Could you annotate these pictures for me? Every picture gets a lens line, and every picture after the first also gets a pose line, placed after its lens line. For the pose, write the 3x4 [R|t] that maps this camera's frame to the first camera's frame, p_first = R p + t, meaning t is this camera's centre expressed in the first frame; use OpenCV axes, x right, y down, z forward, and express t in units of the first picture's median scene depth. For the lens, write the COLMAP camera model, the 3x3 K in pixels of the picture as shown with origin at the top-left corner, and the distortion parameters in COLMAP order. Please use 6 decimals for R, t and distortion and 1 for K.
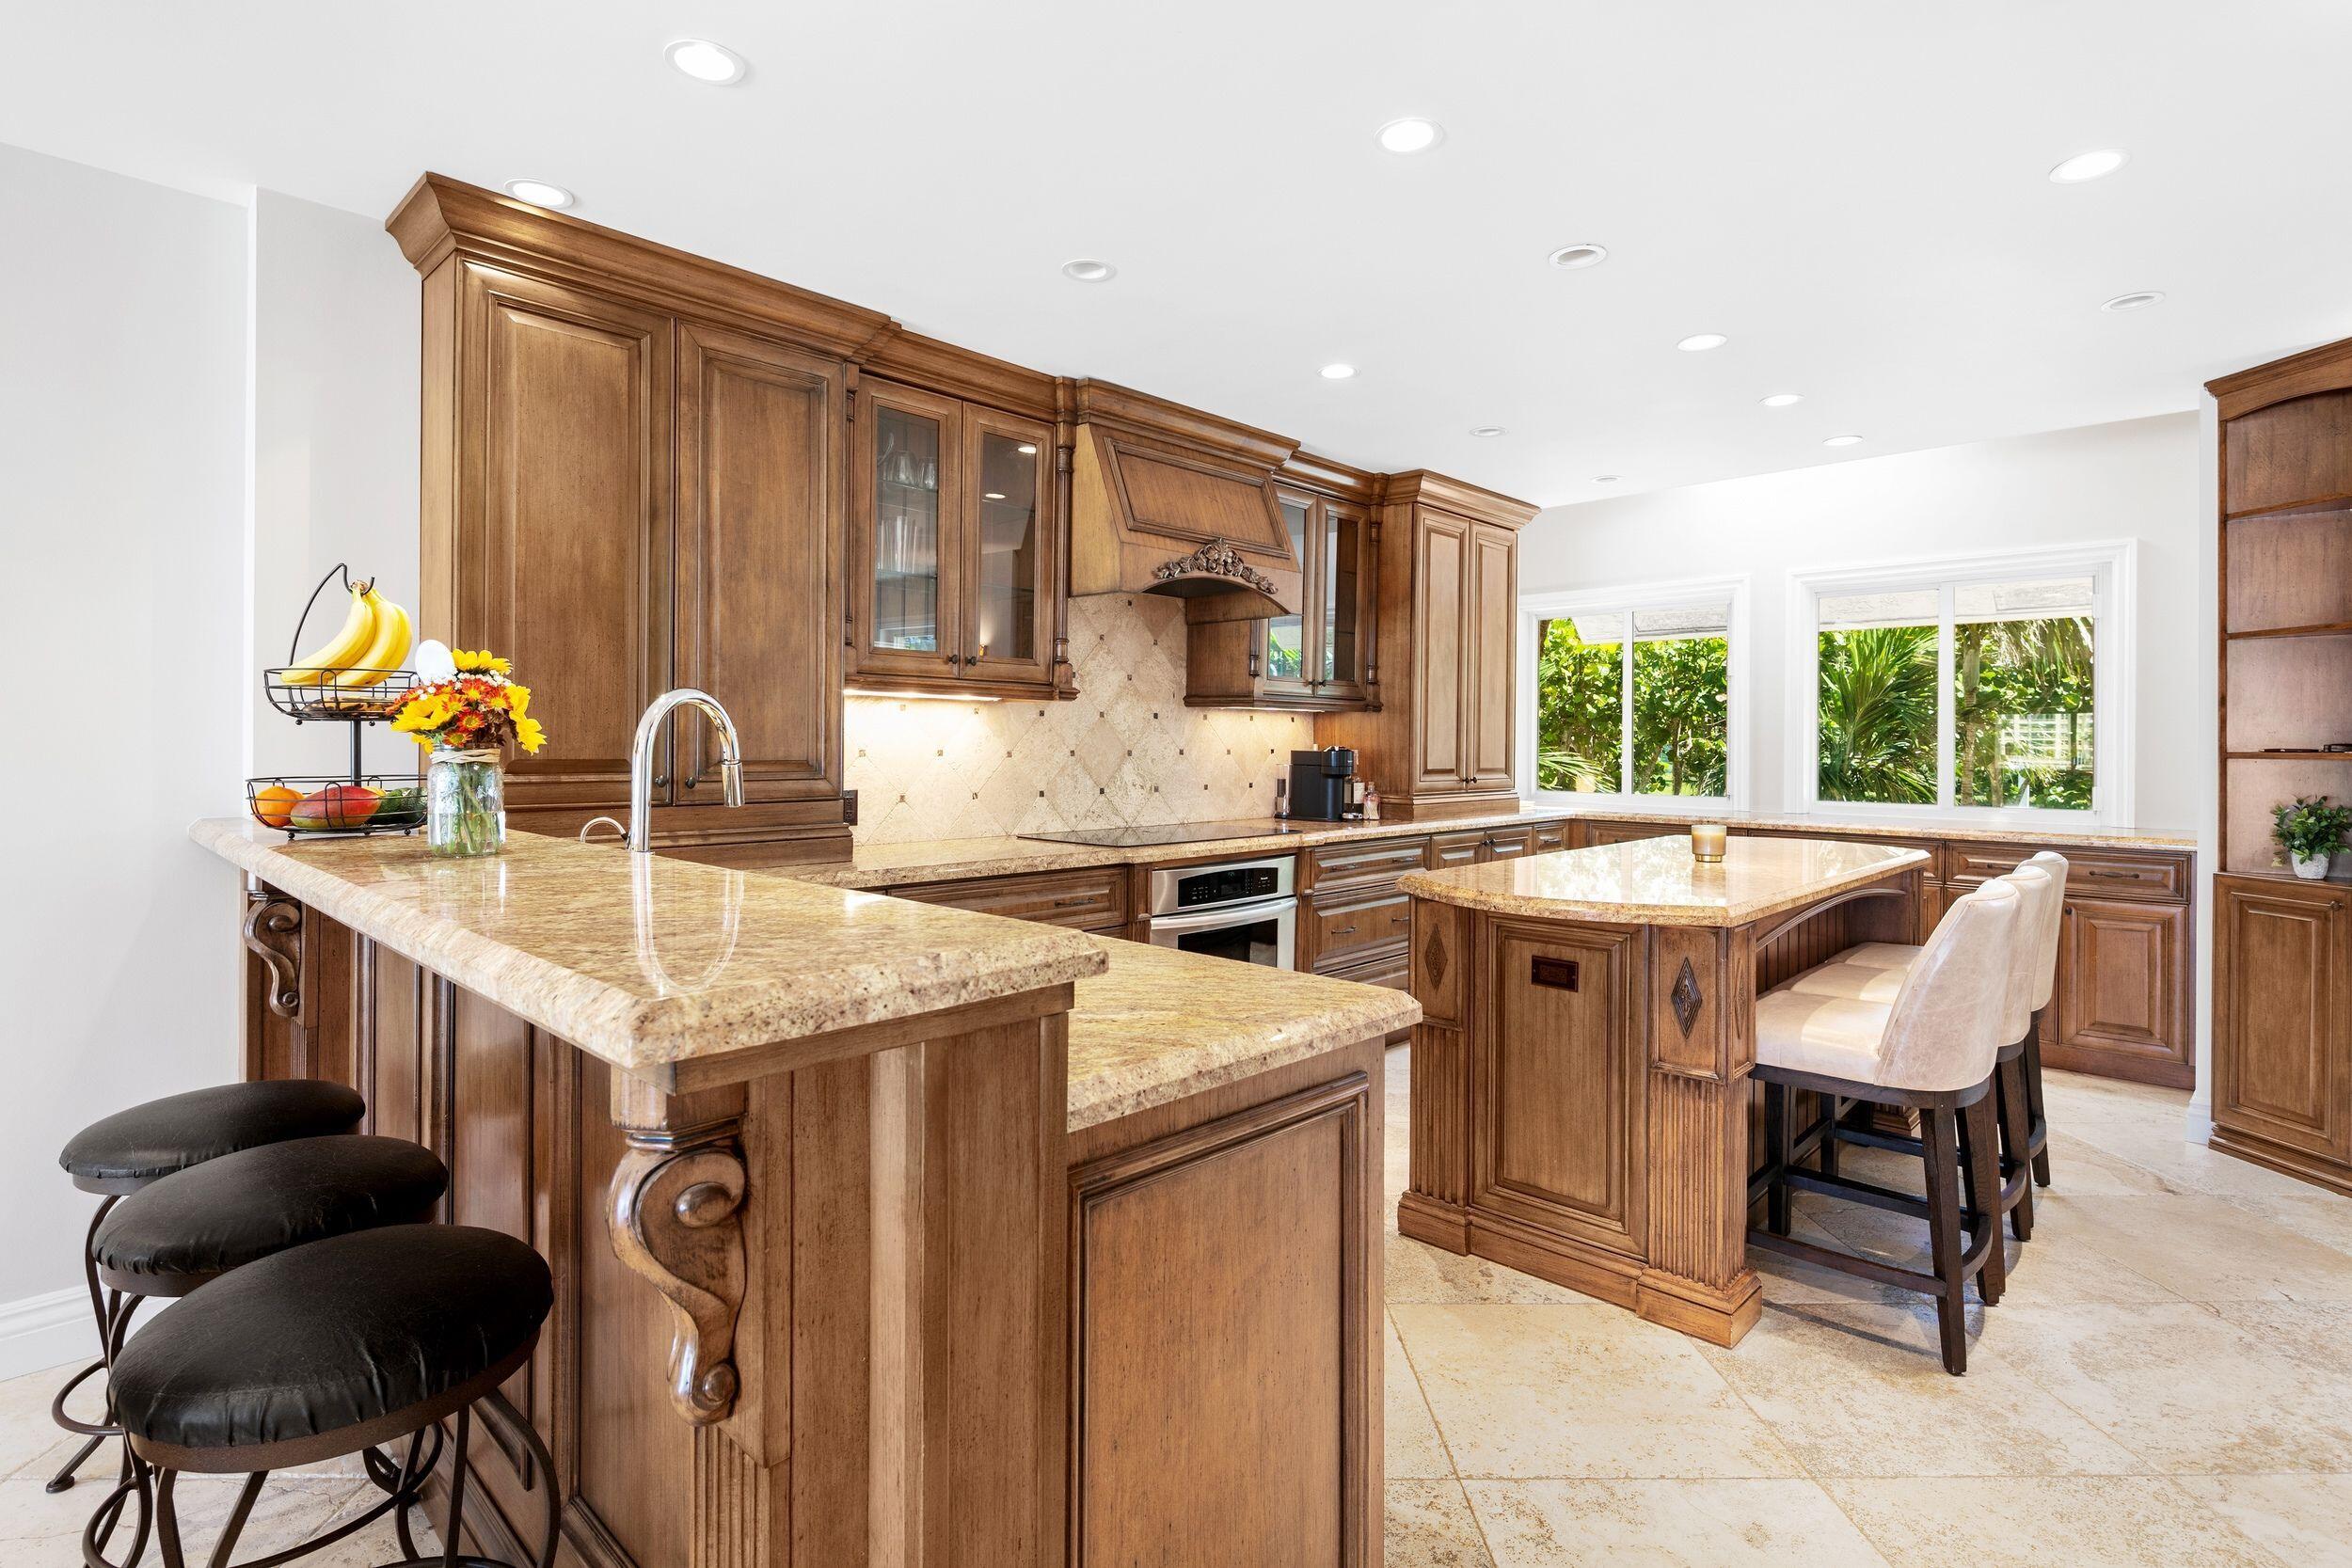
lens RADIAL K [[1143.6, 0, 1177.5], [0, 1143.6, 747.0], [0, 0, 1]] dist [0.001956, -0.000455]
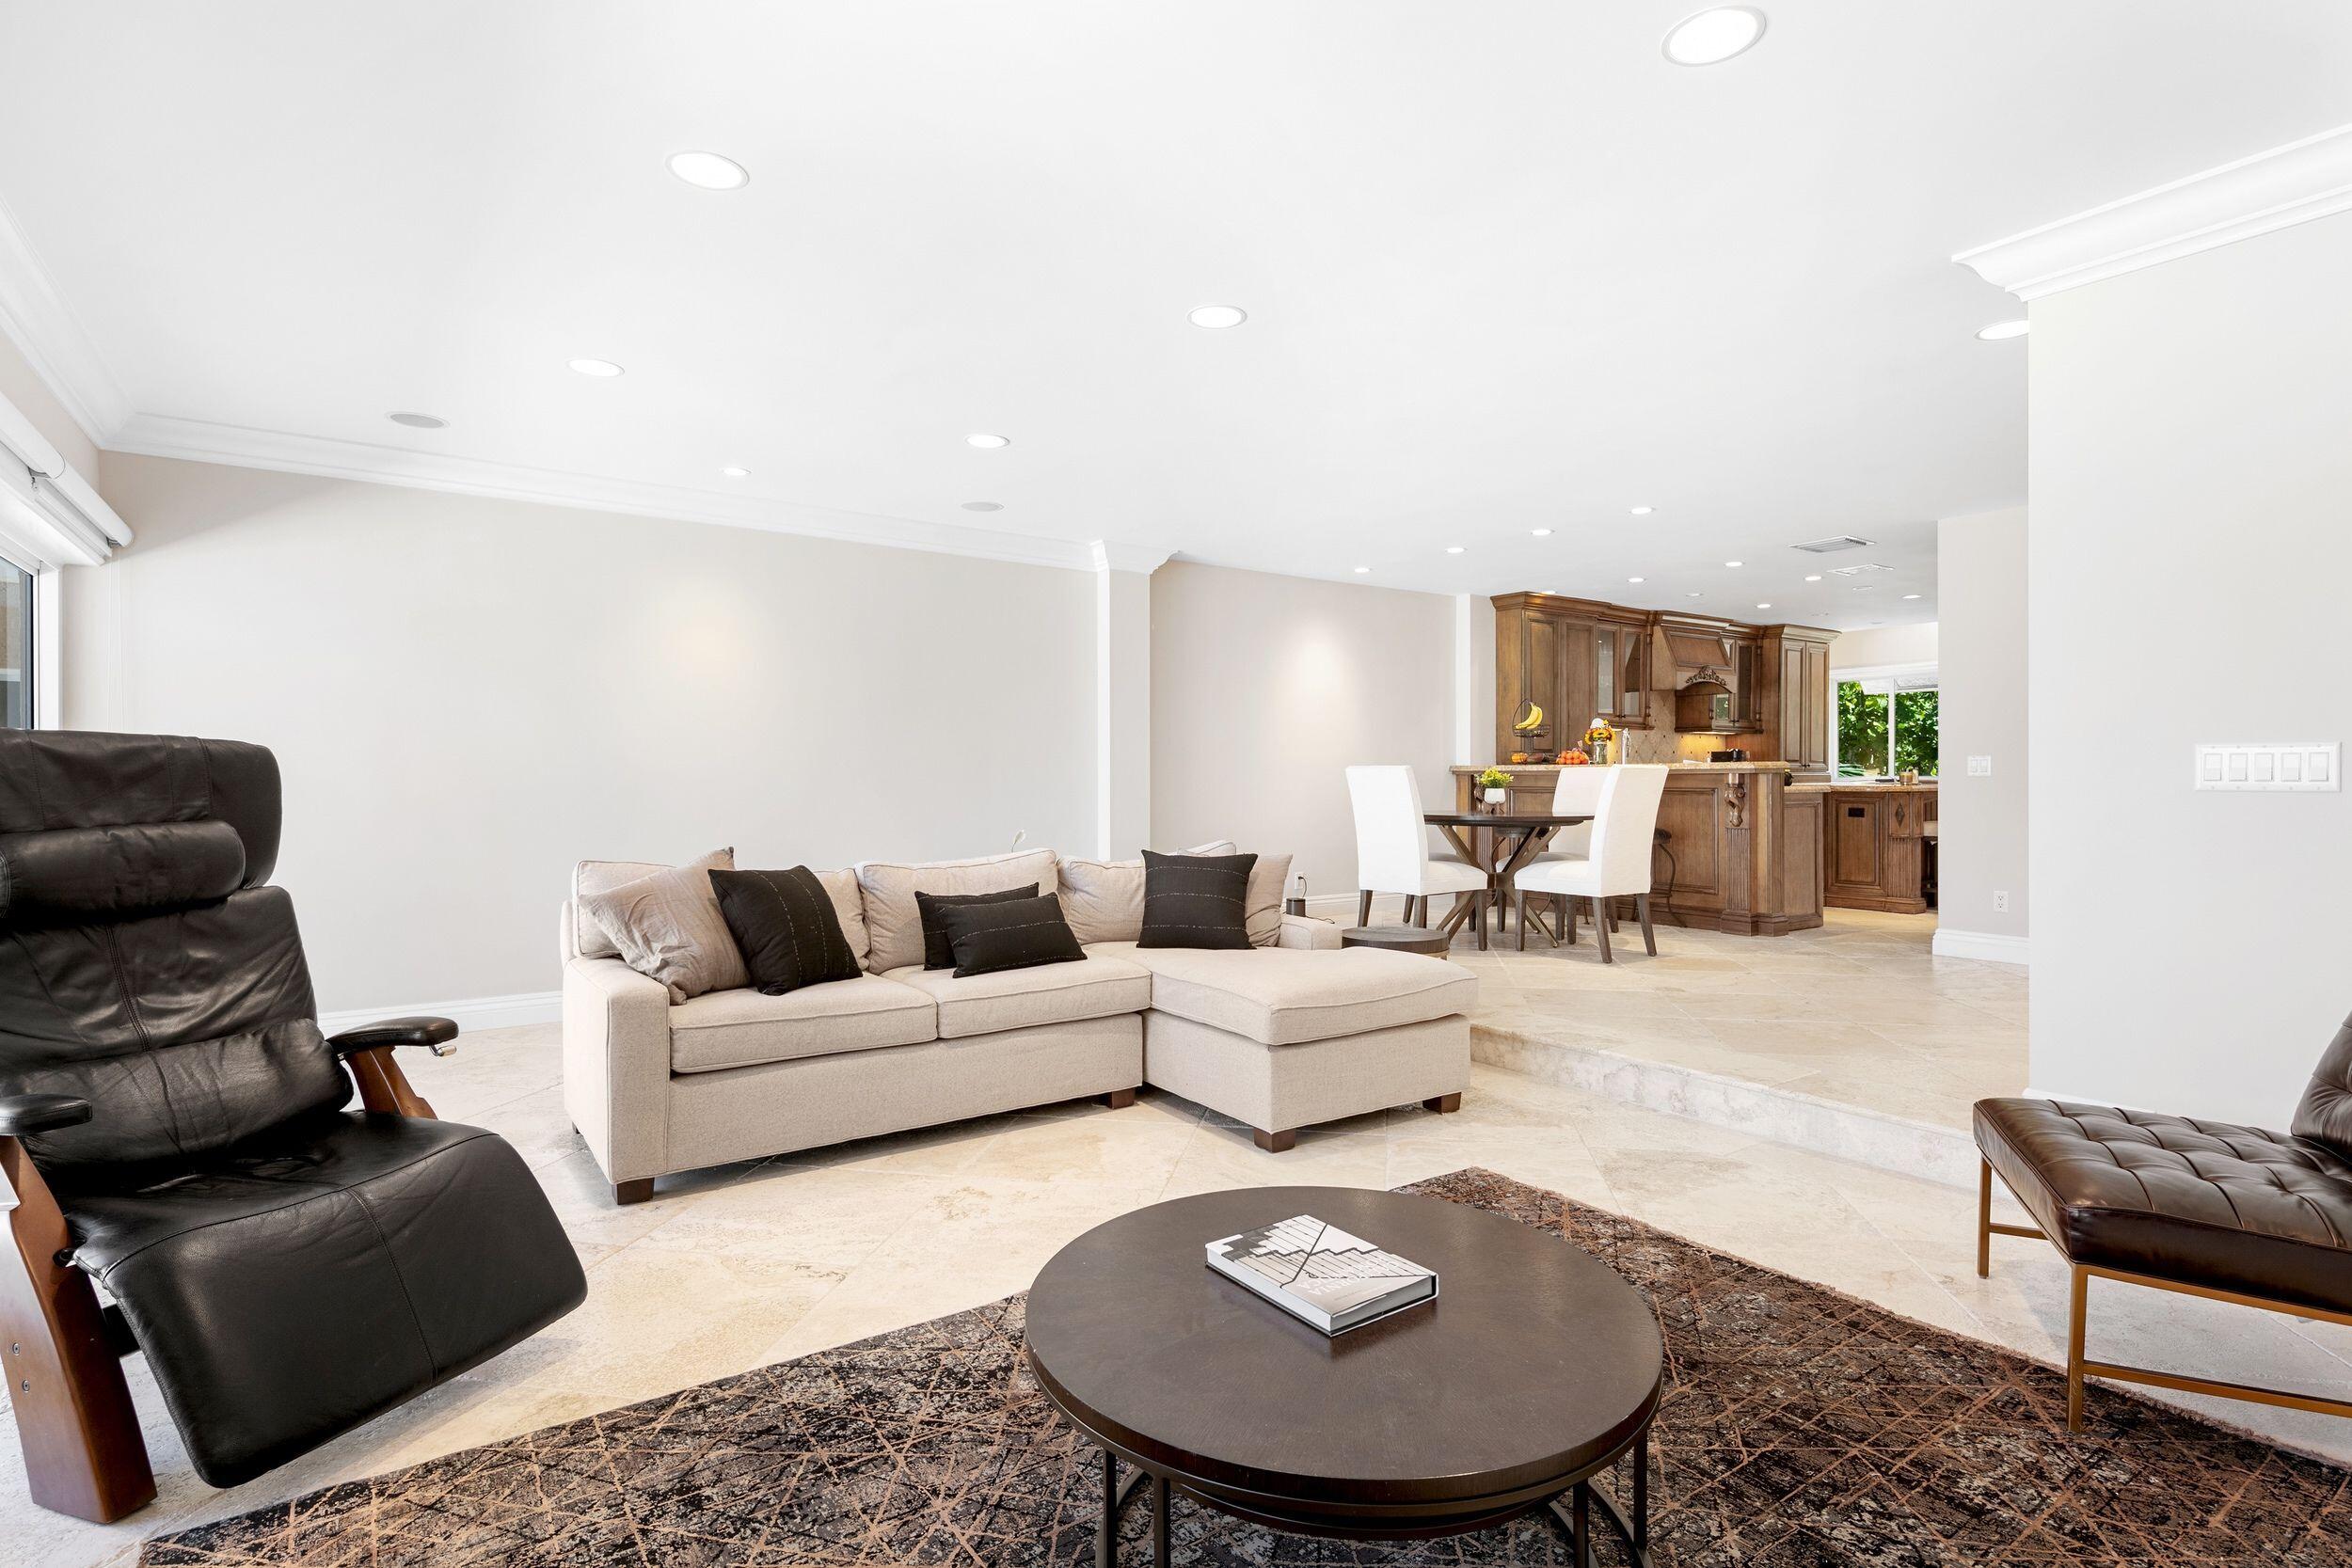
lens RADIAL K [[1134.5, 0, 1176.0], [0, 1134.5, 784.0], [0, 0, 1]] dist [0.000349, 0.000189]
pose [[0.979136, -0.006608, -0.203097, -0.628024], [0.007107, 0.999973, 0.001728, 0.070379], [0.203080, -0.003136, 0.979157, -1.763016]]
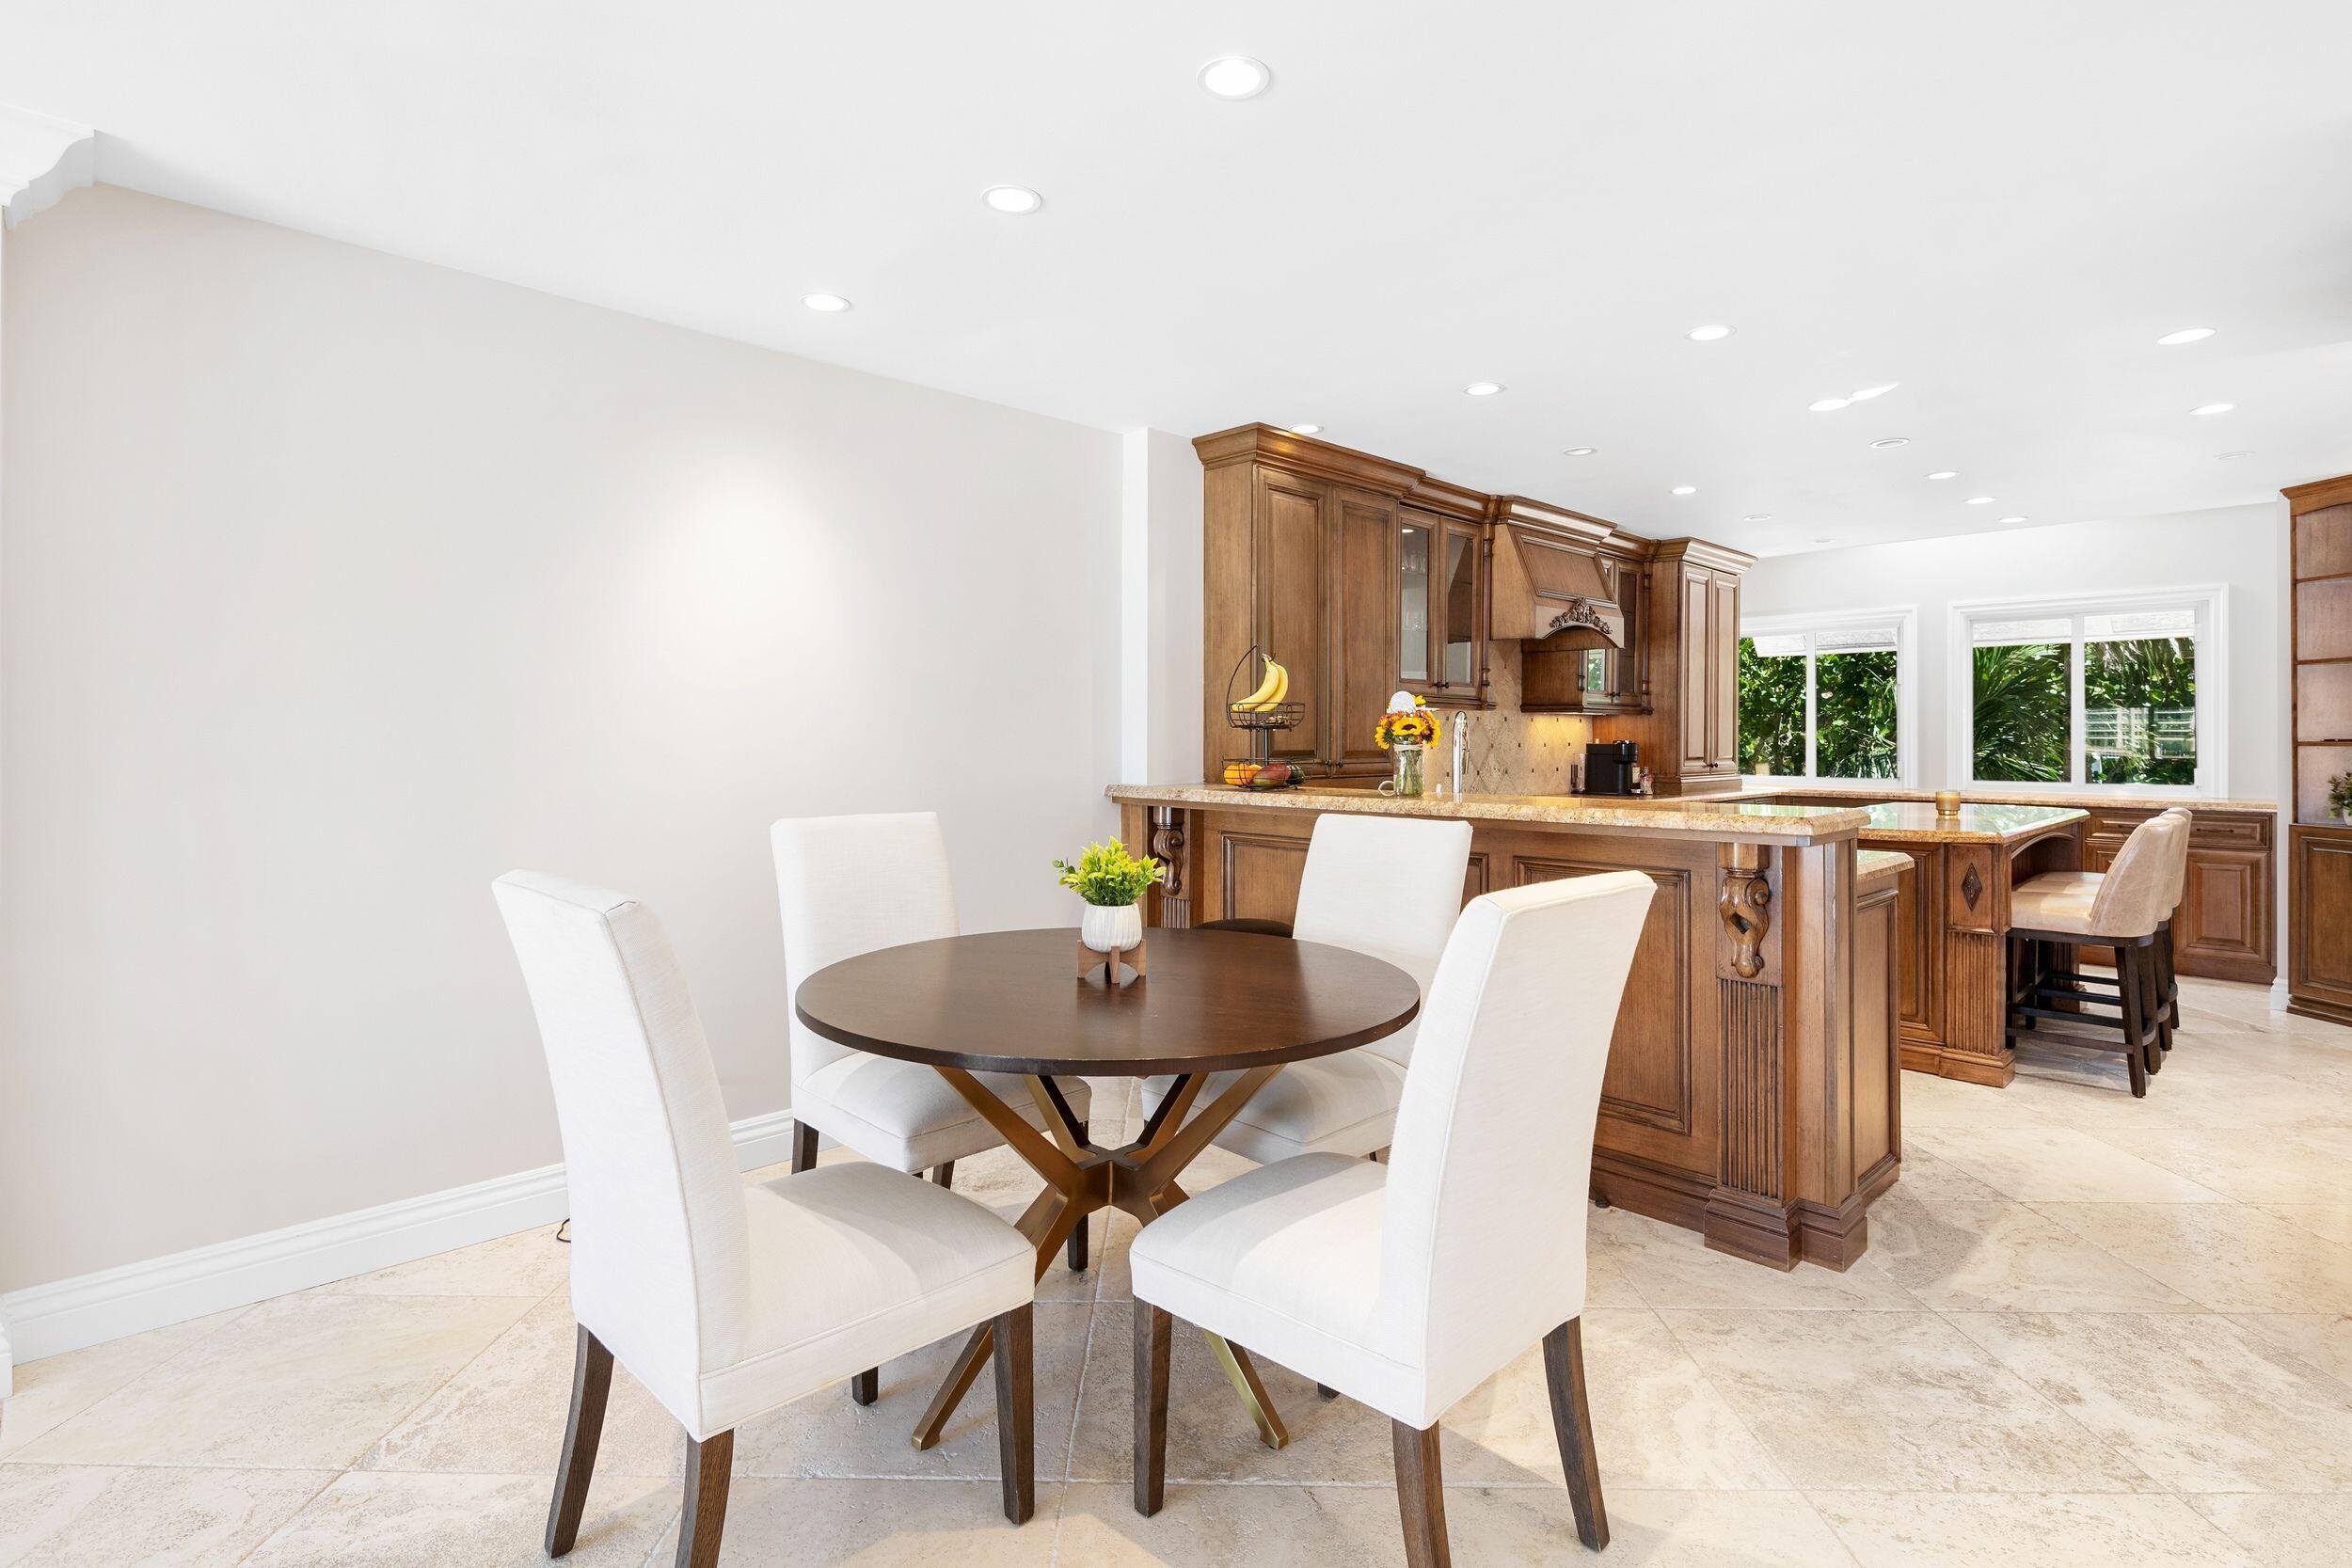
lens RADIAL K [[1141.6, 0, 1177.0], [0, 1141.6, 739.4], [0, 0, 1]] dist [-0.000502, -0.000709]
pose [[0.999333, -0.004759, -0.036210, -0.439827], [0.004674, 0.999986, -0.002448, -0.001310], [0.036221, 0.002277, 0.999341, -0.483745]]
